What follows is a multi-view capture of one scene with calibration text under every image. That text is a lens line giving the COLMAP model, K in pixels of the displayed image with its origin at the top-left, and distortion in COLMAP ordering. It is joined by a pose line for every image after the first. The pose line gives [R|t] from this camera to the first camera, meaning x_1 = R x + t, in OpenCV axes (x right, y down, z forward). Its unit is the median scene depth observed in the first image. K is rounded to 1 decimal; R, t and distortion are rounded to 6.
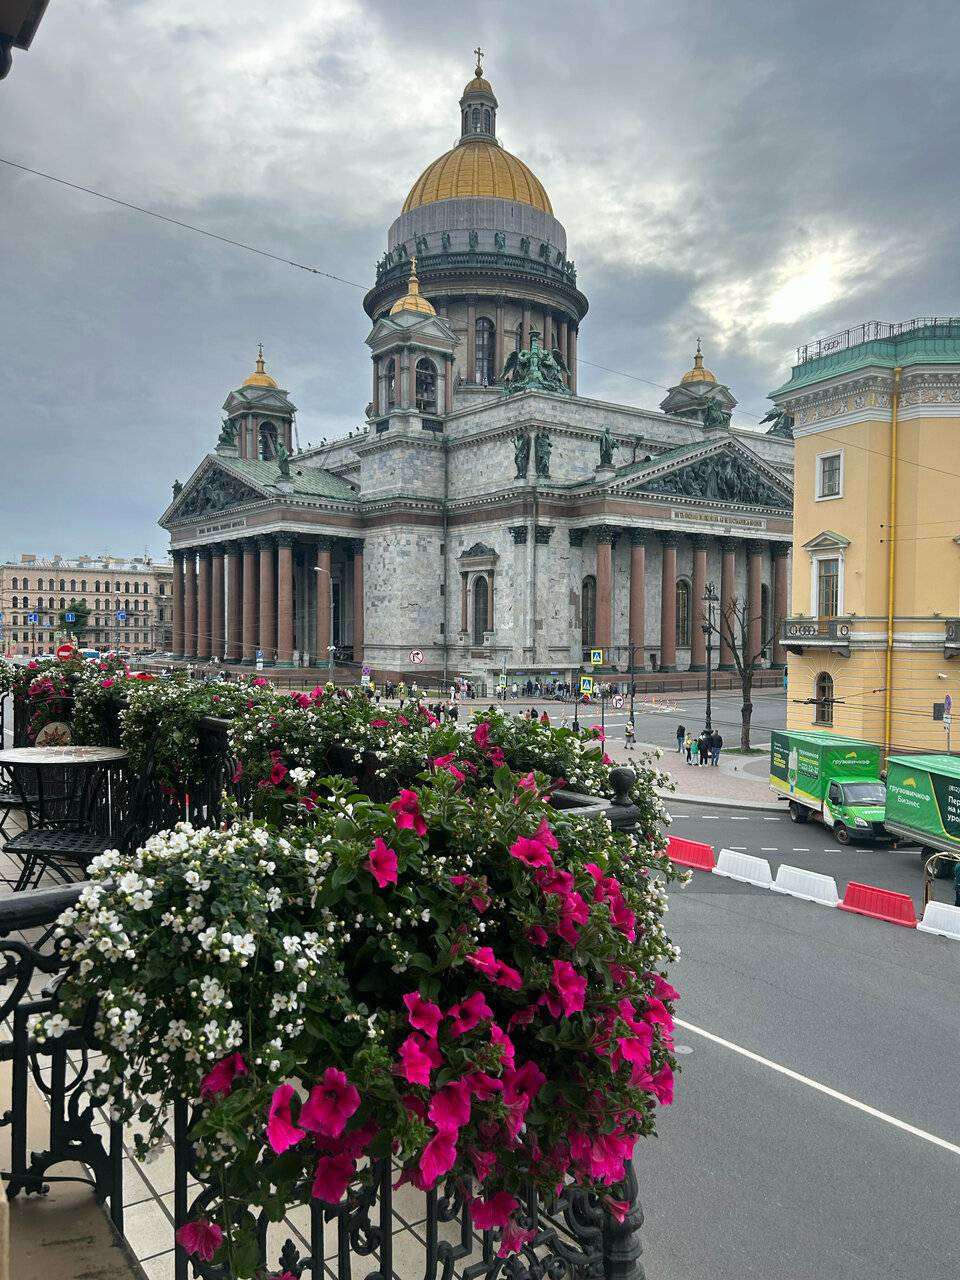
lens RADIAL K [[962.3, 0, 485.8], [0, 962.3, 662.7], [0, 0, 1]] dist [0.189558, -0.514691]
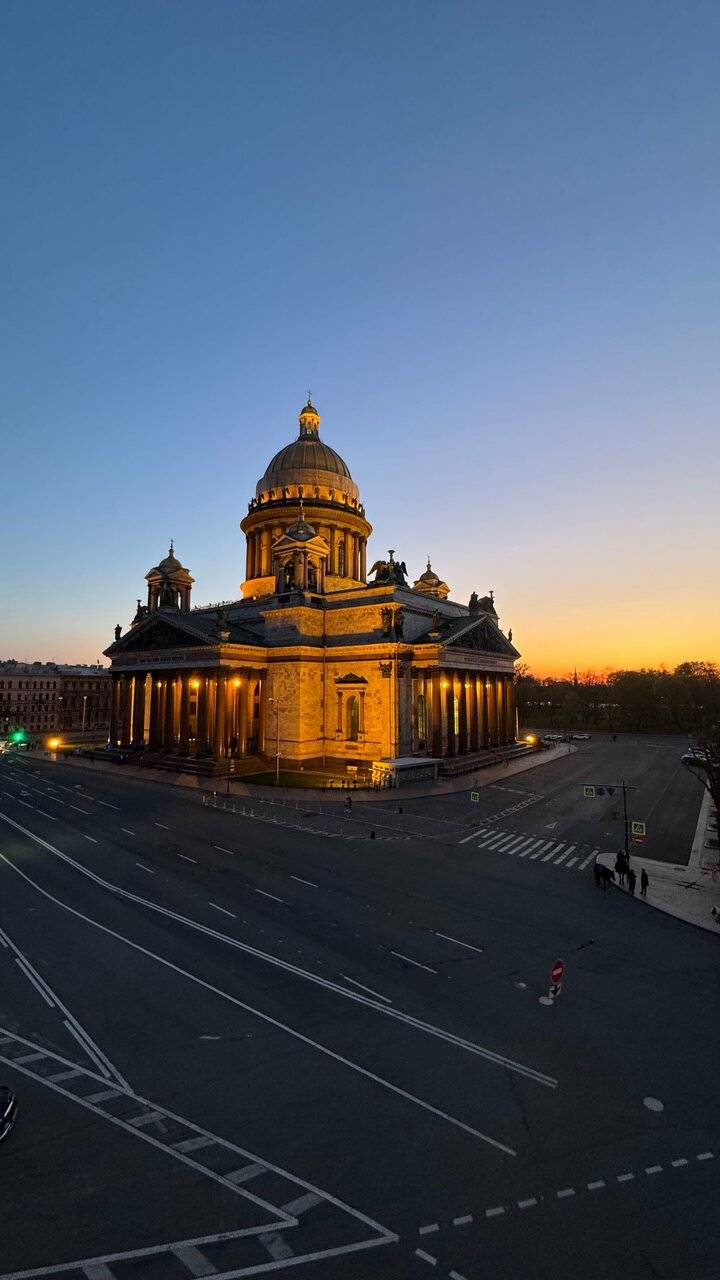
lens RADIAL K [[515.0, 0, 362.5], [0, 515.0, 645.1], [0, 0, 1]] dist [0.000541, 0.000013]
pose [[0.959556, 0.019571, 0.280835, -0.219012], [0.014437, 0.992847, -0.118518, -0.069589], [-0.281146, 0.117779, 0.952410, 0.182254]]
